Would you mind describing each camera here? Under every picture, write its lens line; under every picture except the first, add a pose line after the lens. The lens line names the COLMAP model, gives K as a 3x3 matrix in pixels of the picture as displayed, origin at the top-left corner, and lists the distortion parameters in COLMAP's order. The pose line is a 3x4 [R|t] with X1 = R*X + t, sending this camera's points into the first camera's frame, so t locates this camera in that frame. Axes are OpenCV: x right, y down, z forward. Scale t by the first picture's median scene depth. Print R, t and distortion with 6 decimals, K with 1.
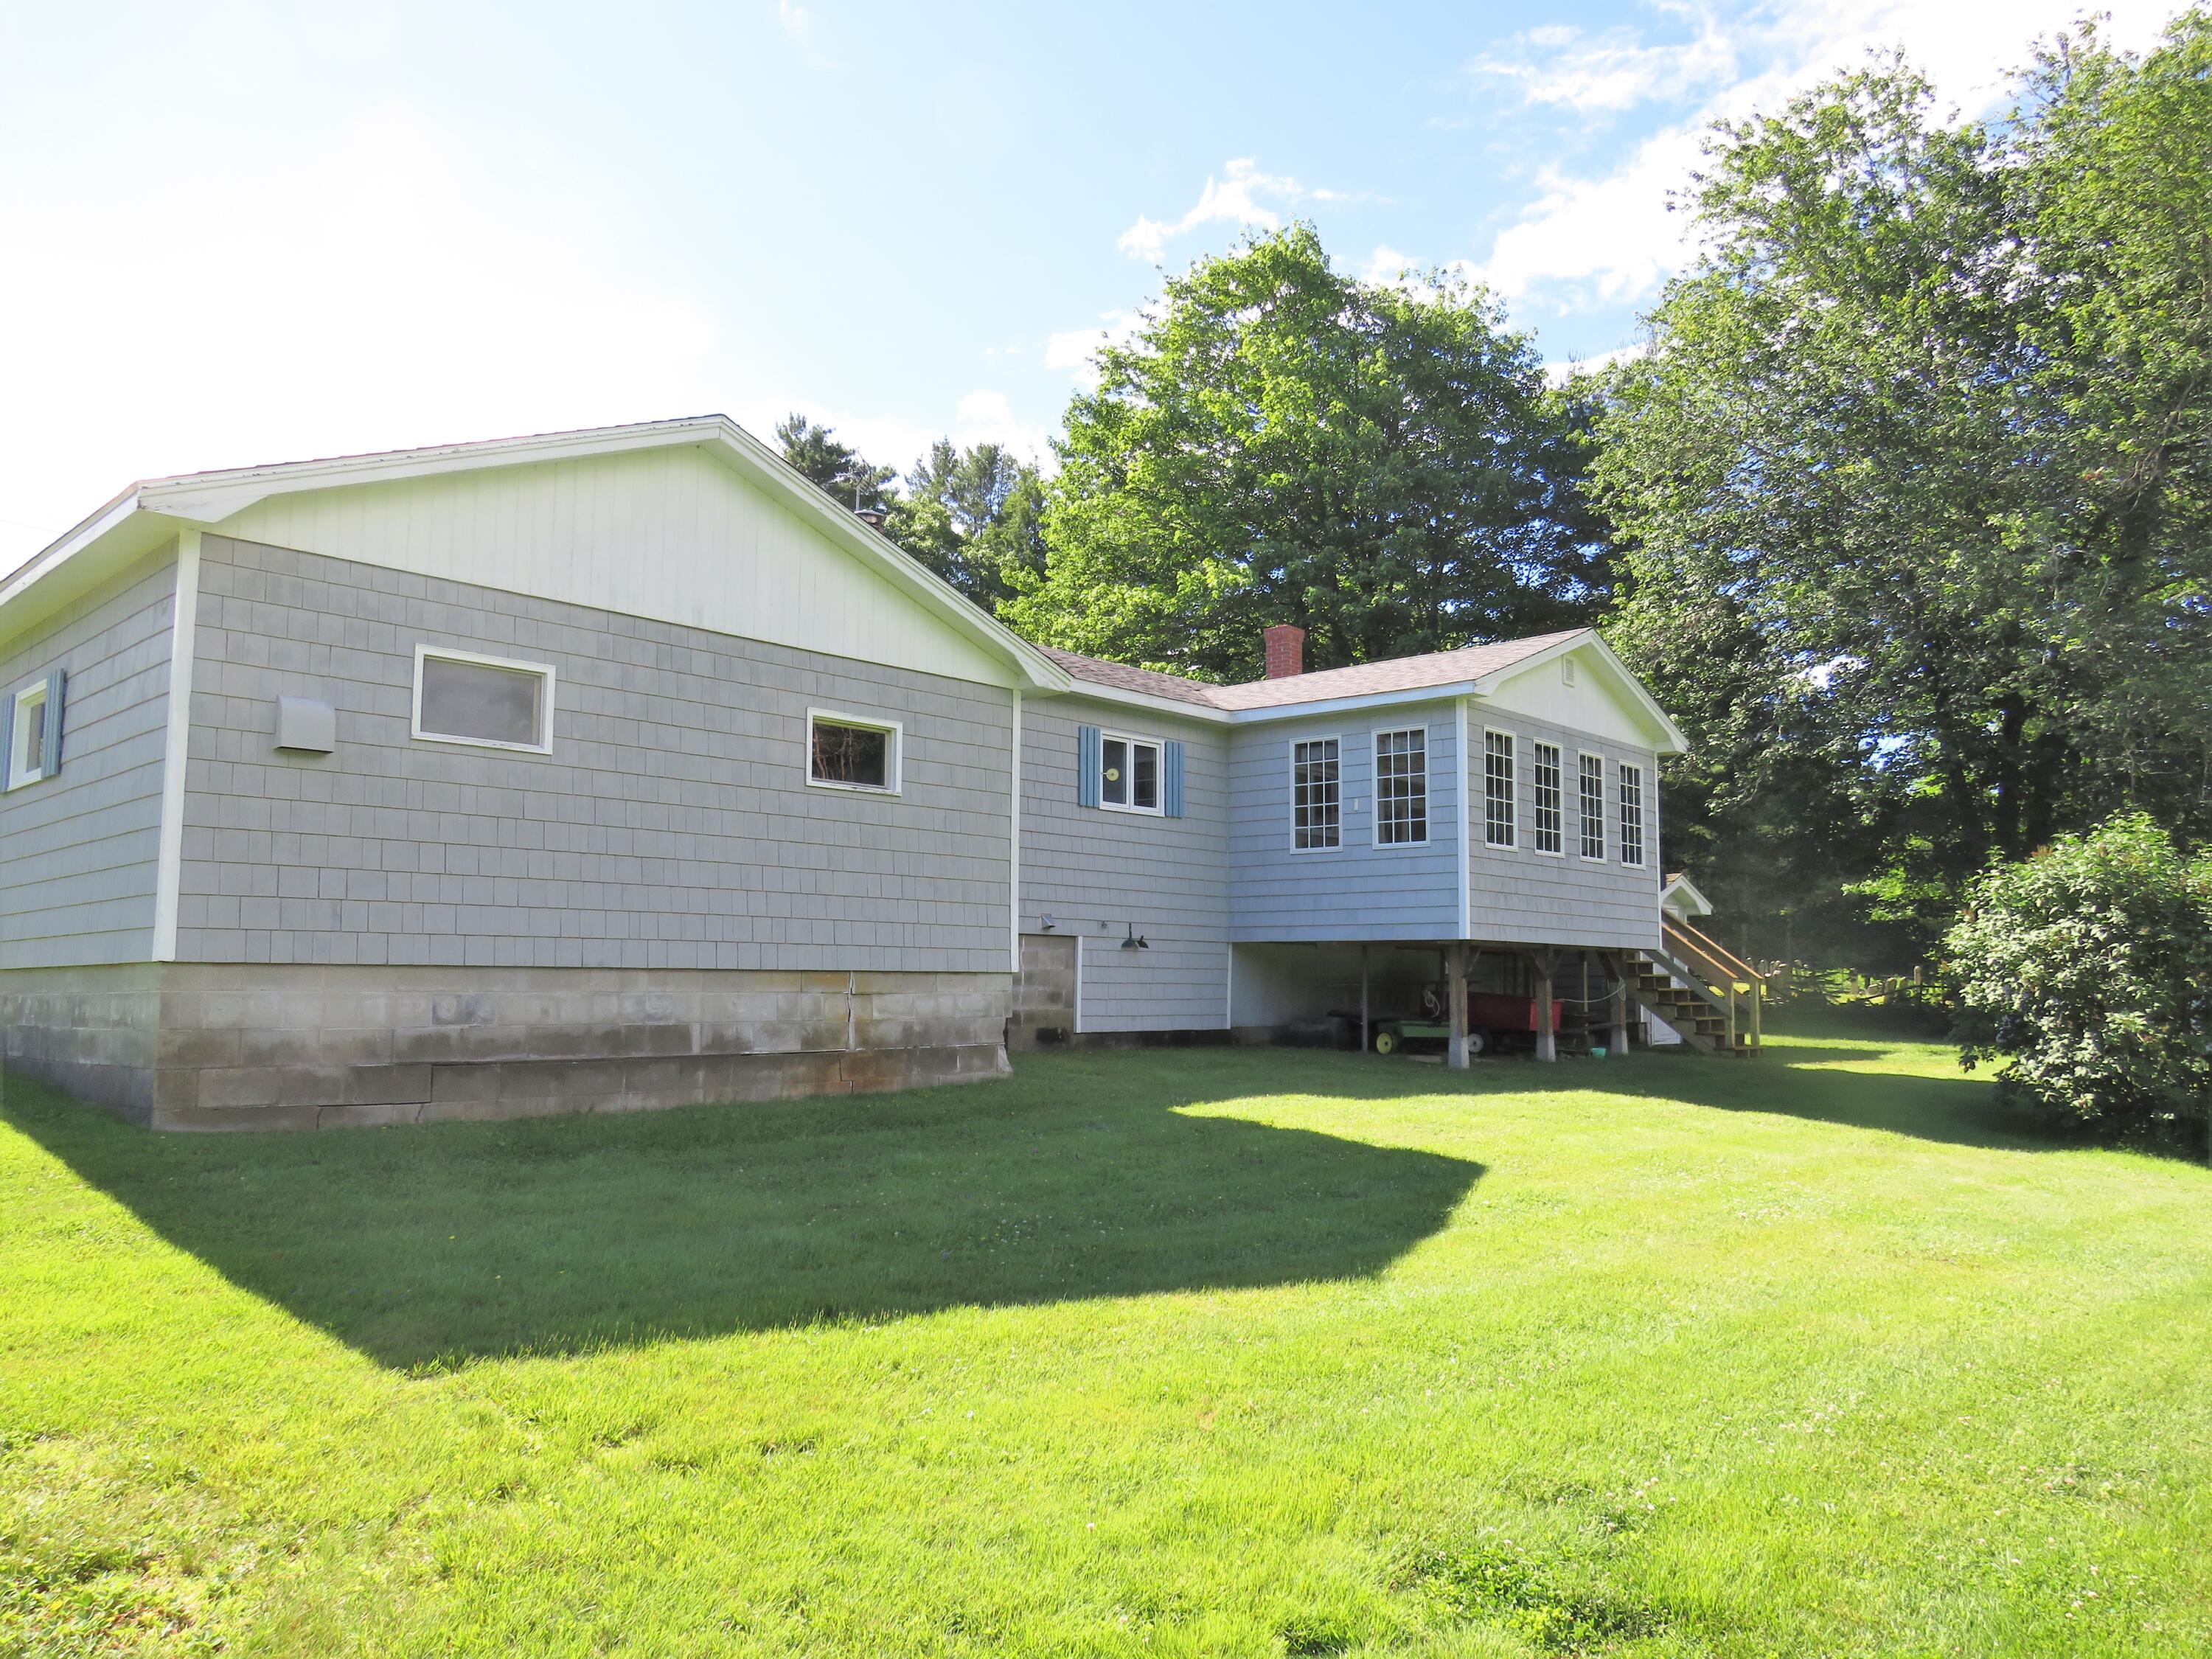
lens RADIAL K [[1586.3, 0, 1116.7], [0, 1586.3, 826.7], [0, 0, 1]] dist [-0.030599, 0.032991]
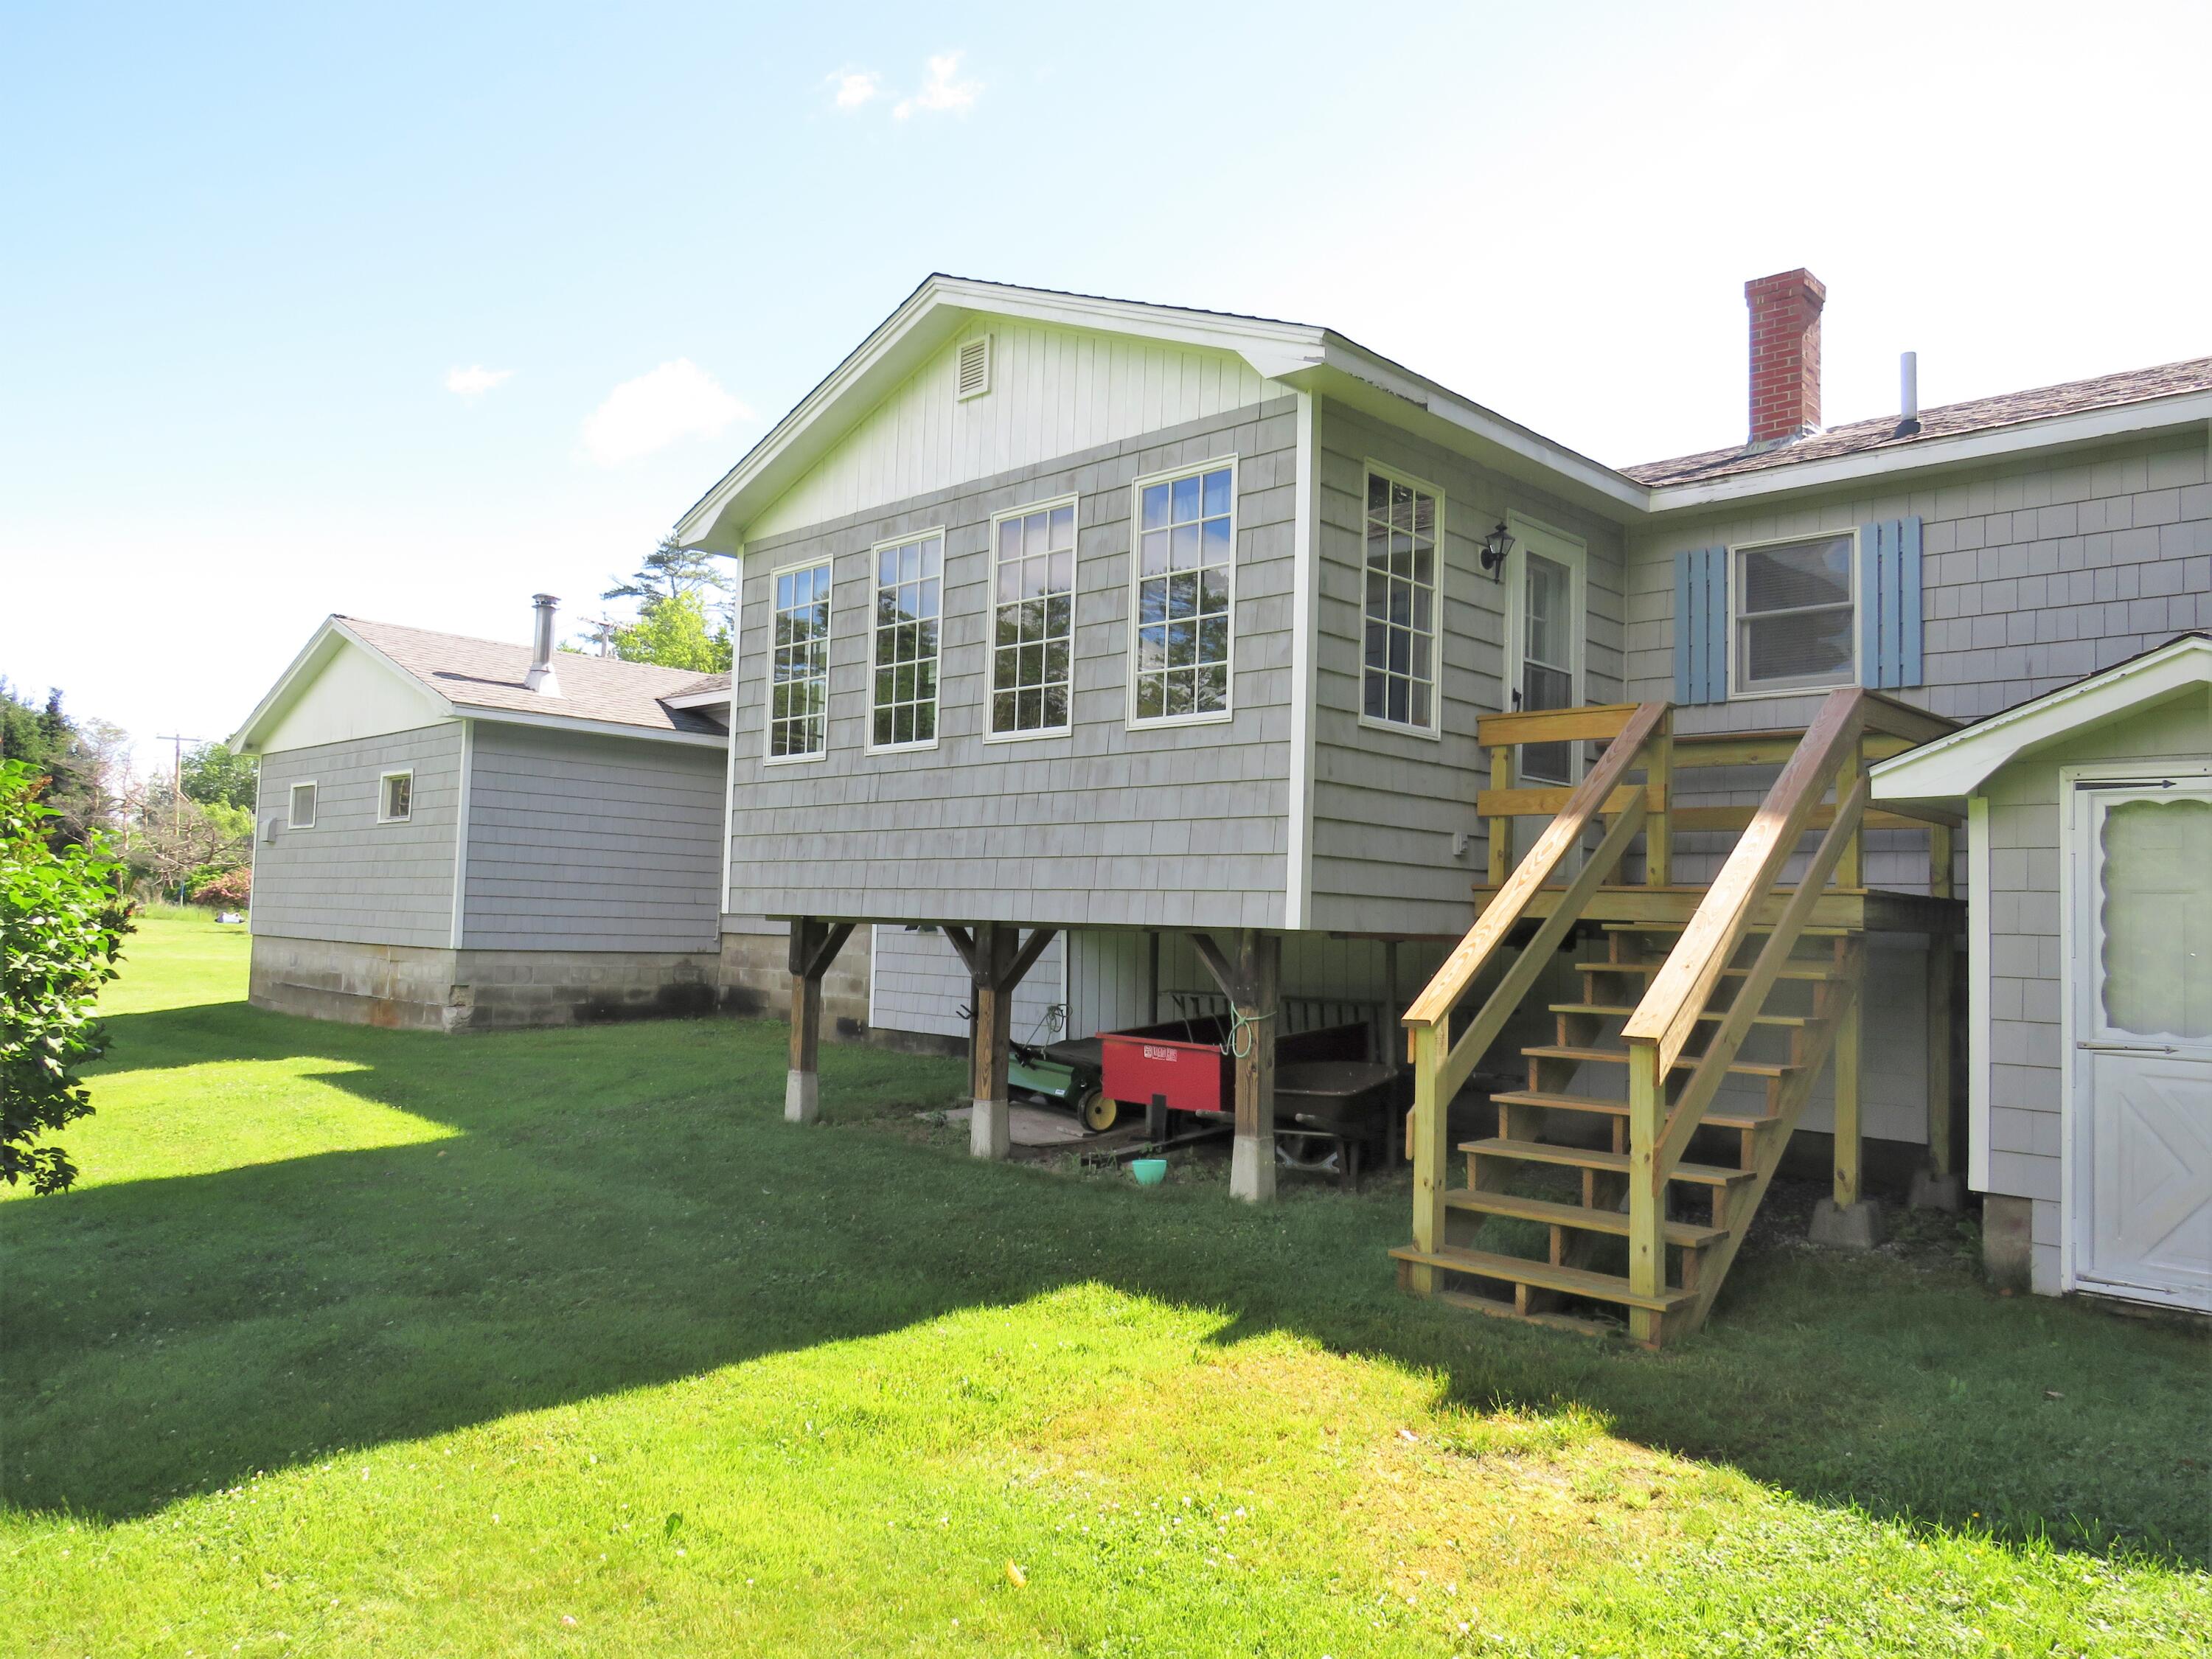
lens RADIAL K [[1586.3, 0, 1116.7], [0, 1586.3, 826.7], [0, 0, 1]] dist [-0.030599, 0.032991]
pose [[-0.016271, -0.068532, -0.997516, 0.891732], [0.069970, 0.995125, -0.069509, 0.090269], [0.997416, -0.070927, -0.011396, 1.172017]]
